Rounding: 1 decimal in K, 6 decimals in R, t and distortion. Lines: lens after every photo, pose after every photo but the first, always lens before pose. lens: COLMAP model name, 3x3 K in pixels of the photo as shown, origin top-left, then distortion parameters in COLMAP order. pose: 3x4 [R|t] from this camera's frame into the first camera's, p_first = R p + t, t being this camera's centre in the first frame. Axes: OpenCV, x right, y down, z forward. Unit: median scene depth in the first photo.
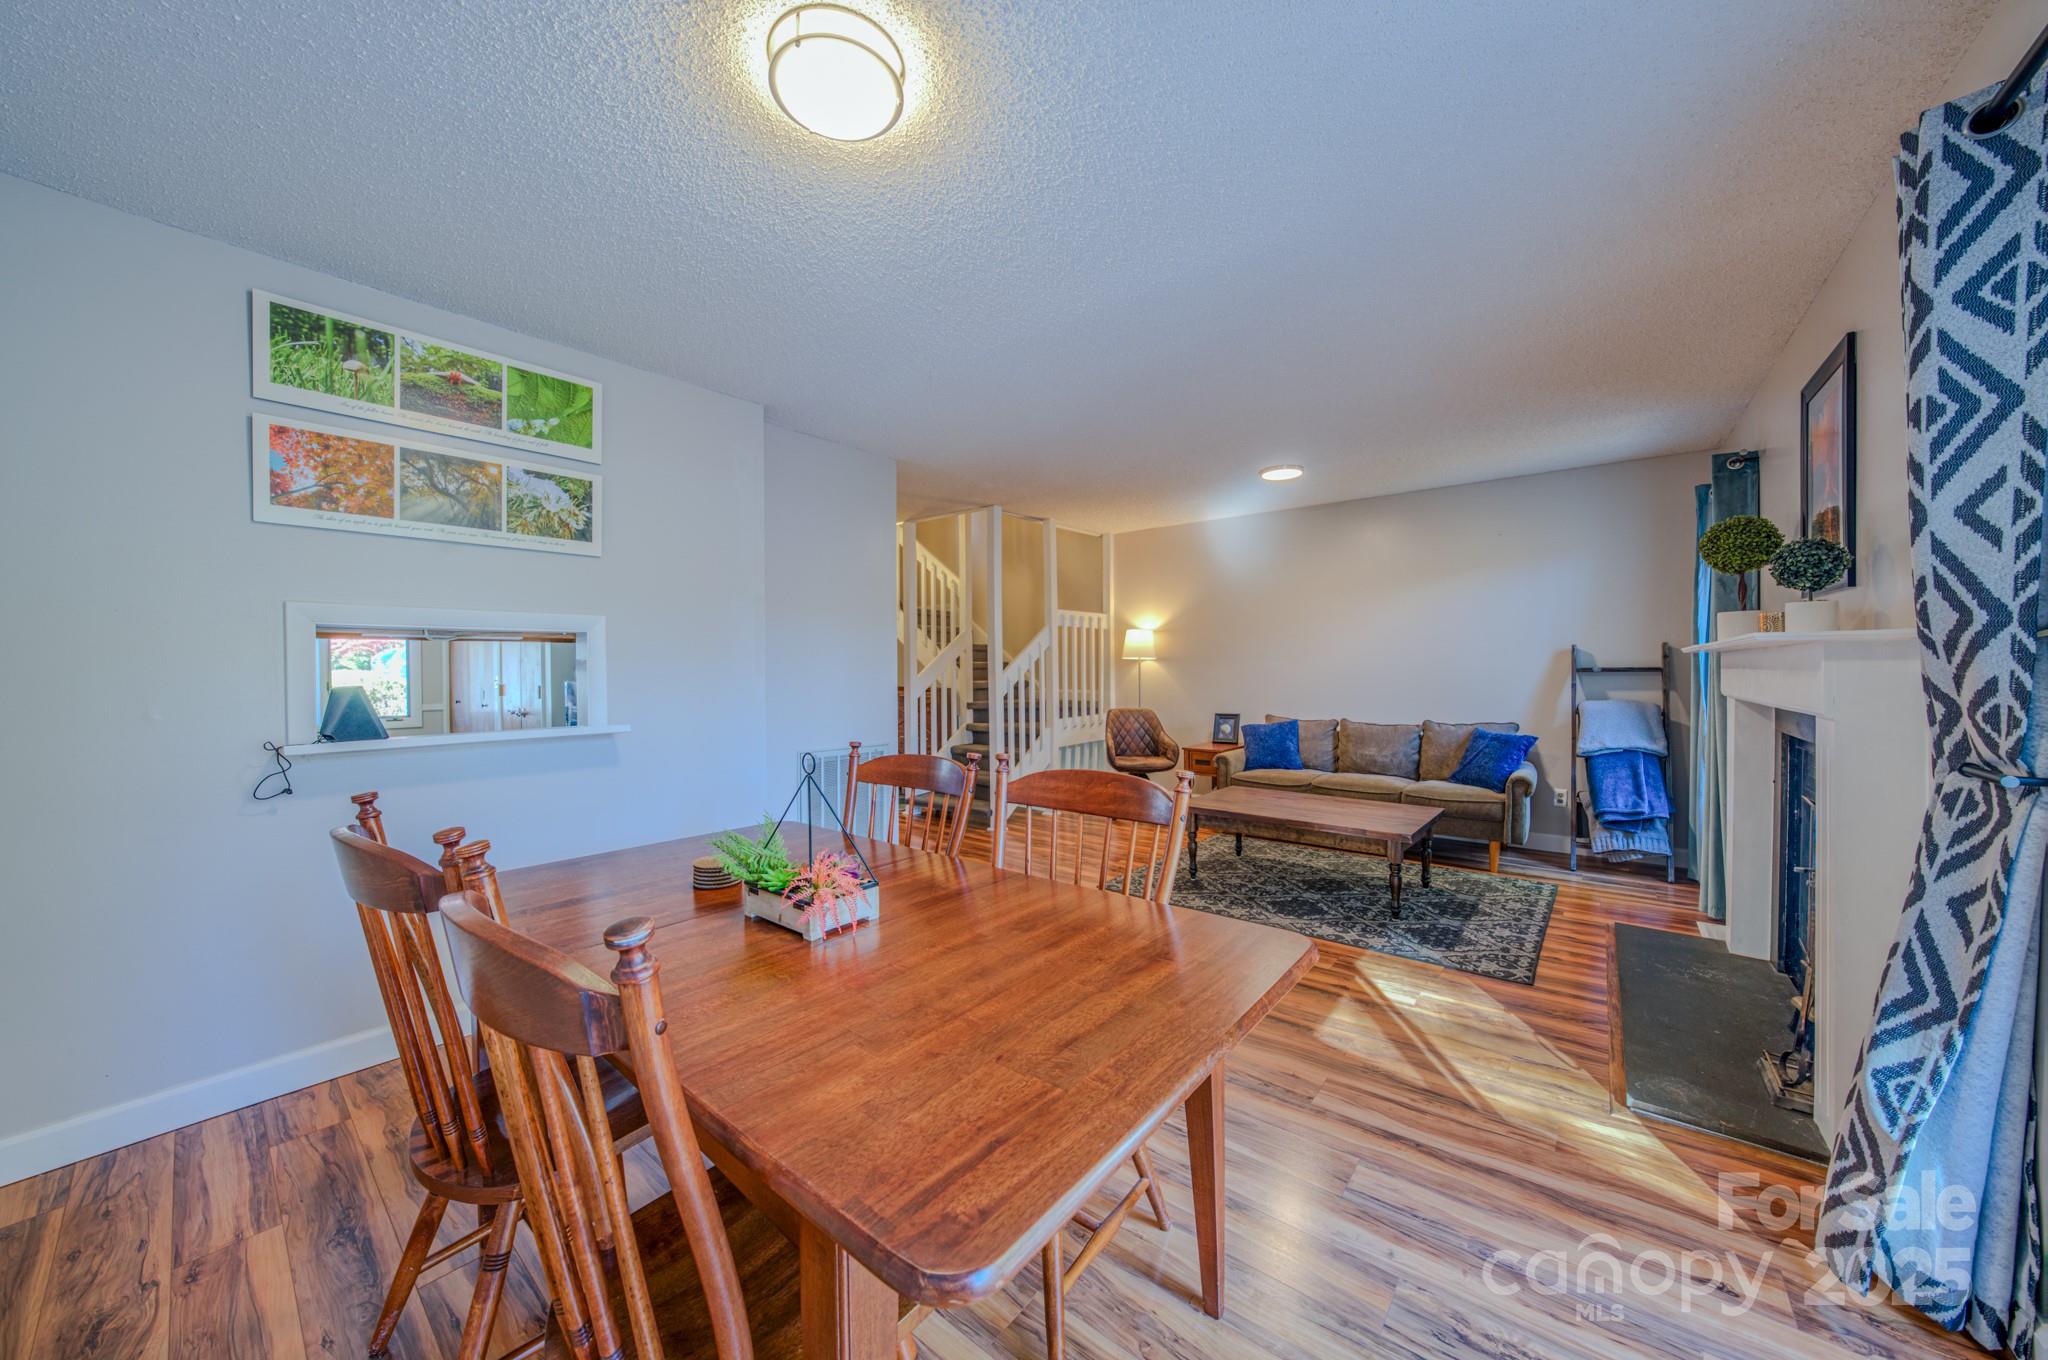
lens RADIAL K [[707.6, 0, 1015.7], [0, 707.6, 679.0], [0, 0, 1]] dist [-0.022411, 0.003316]
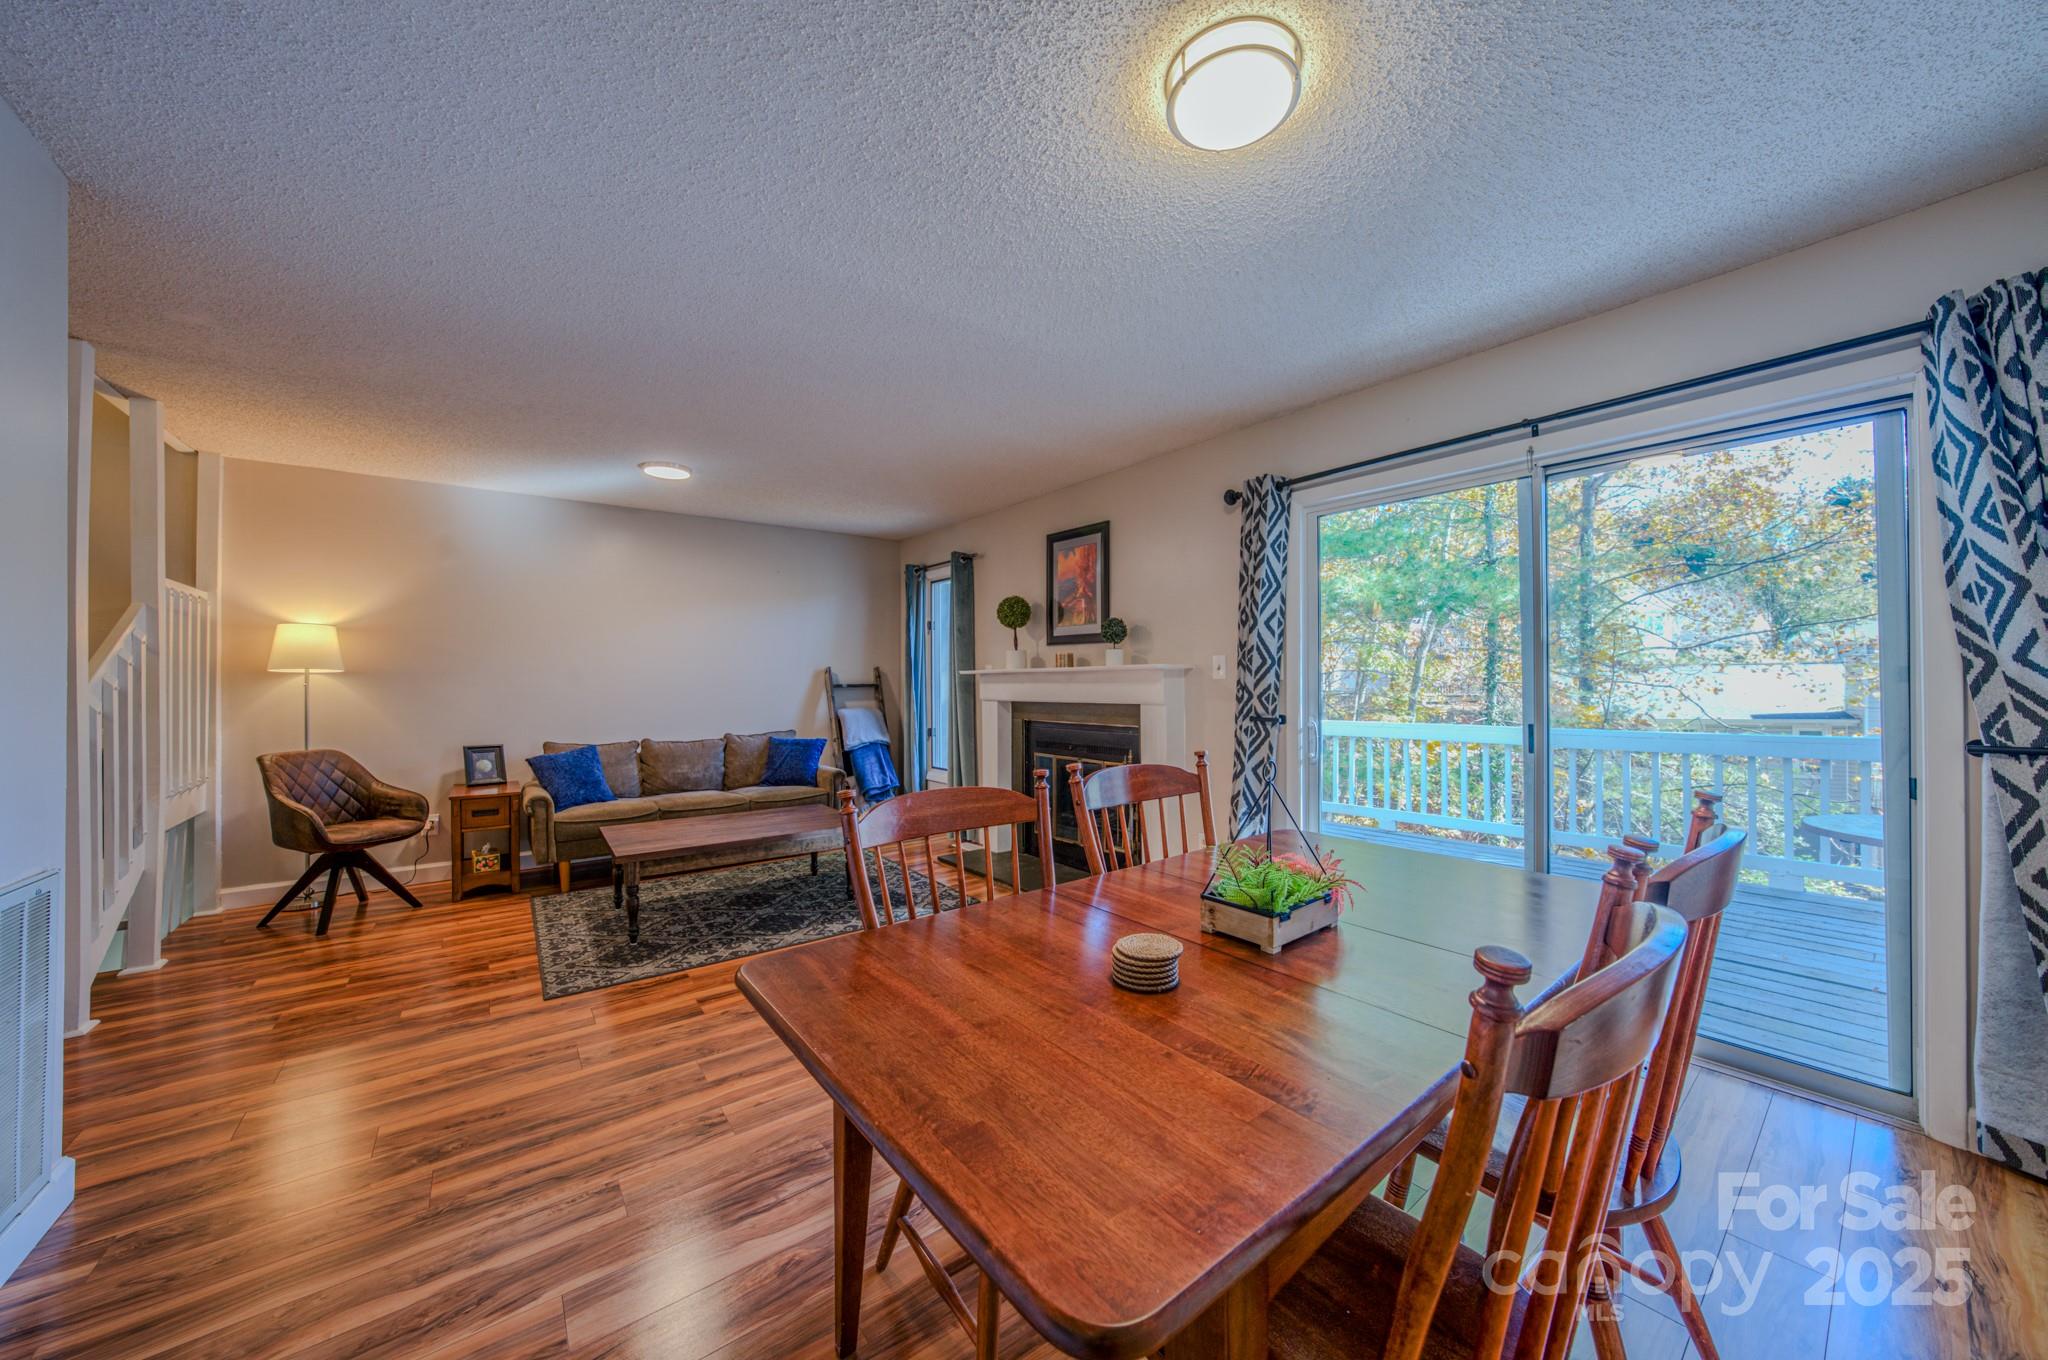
lens RADIAL K [[707.6, 0, 1024.9], [0, 707.6, 673.3], [0, 0, 1]] dist [-0.022411, 0.003316]
pose [[0.217572, 0.016801, 0.975900, -0.435976], [0.020735, 0.999547, -0.021831, -0.000734], [-0.975824, 0.024986, 0.217125, 0.372271]]
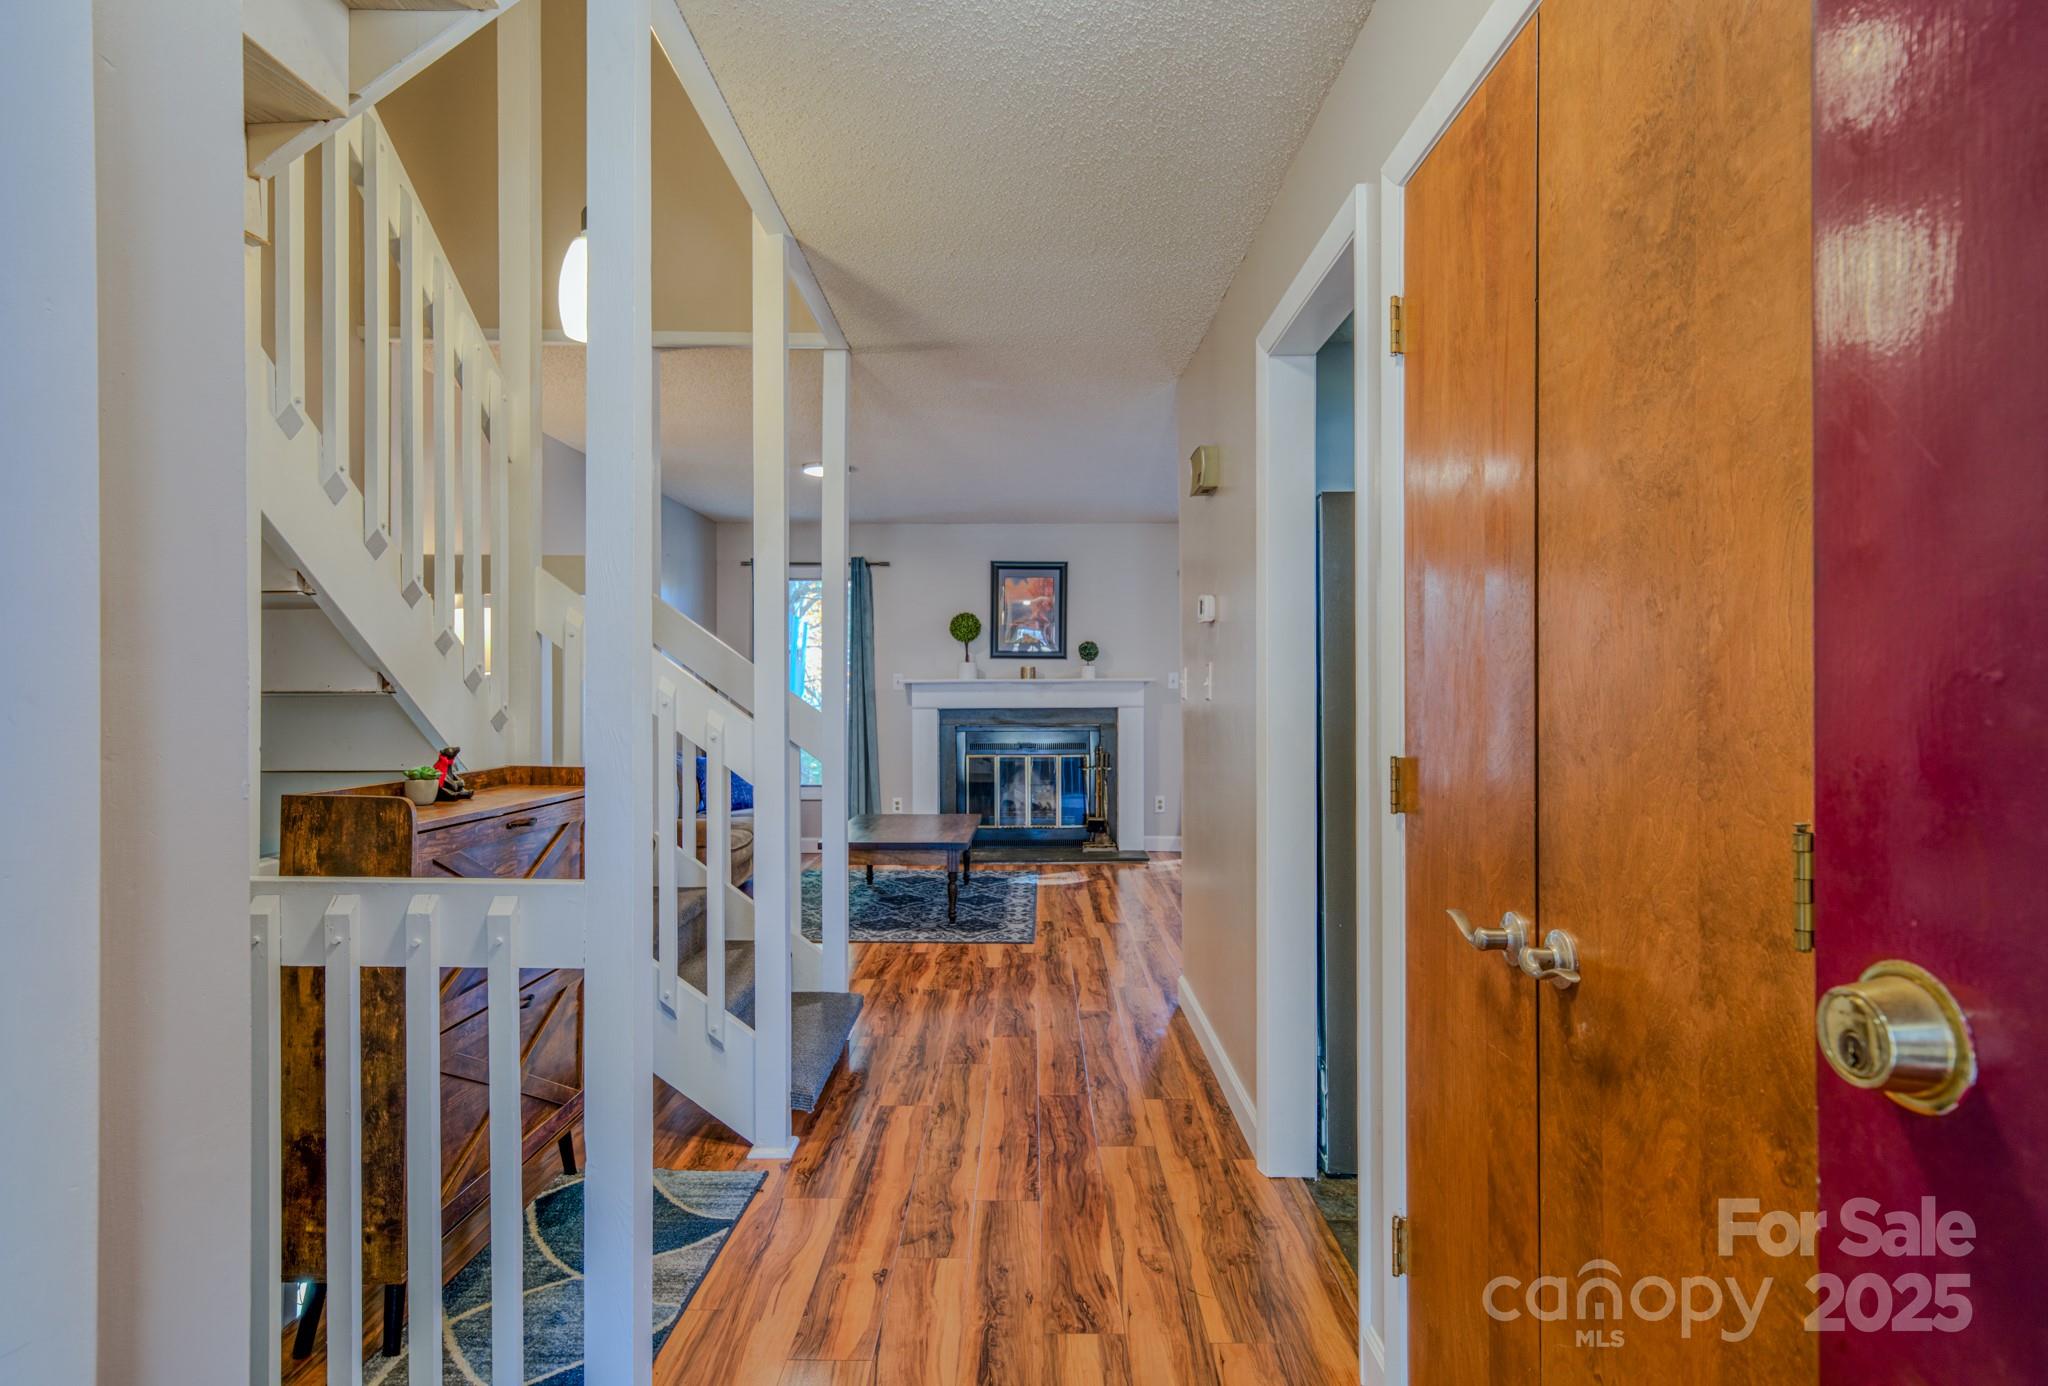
lens RADIAL K [[1163.1, 0, 1022.4], [0, 1163.1, 692.2], [0, 0, 1]] dist [0.001486, 0.000096]
pose [[-0.632637, 0.008561, 0.774401, -1.003250], [0.019119, 0.999807, 0.004566, -0.015522], [-0.774212, 0.017695, -0.632679, 1.865784]]
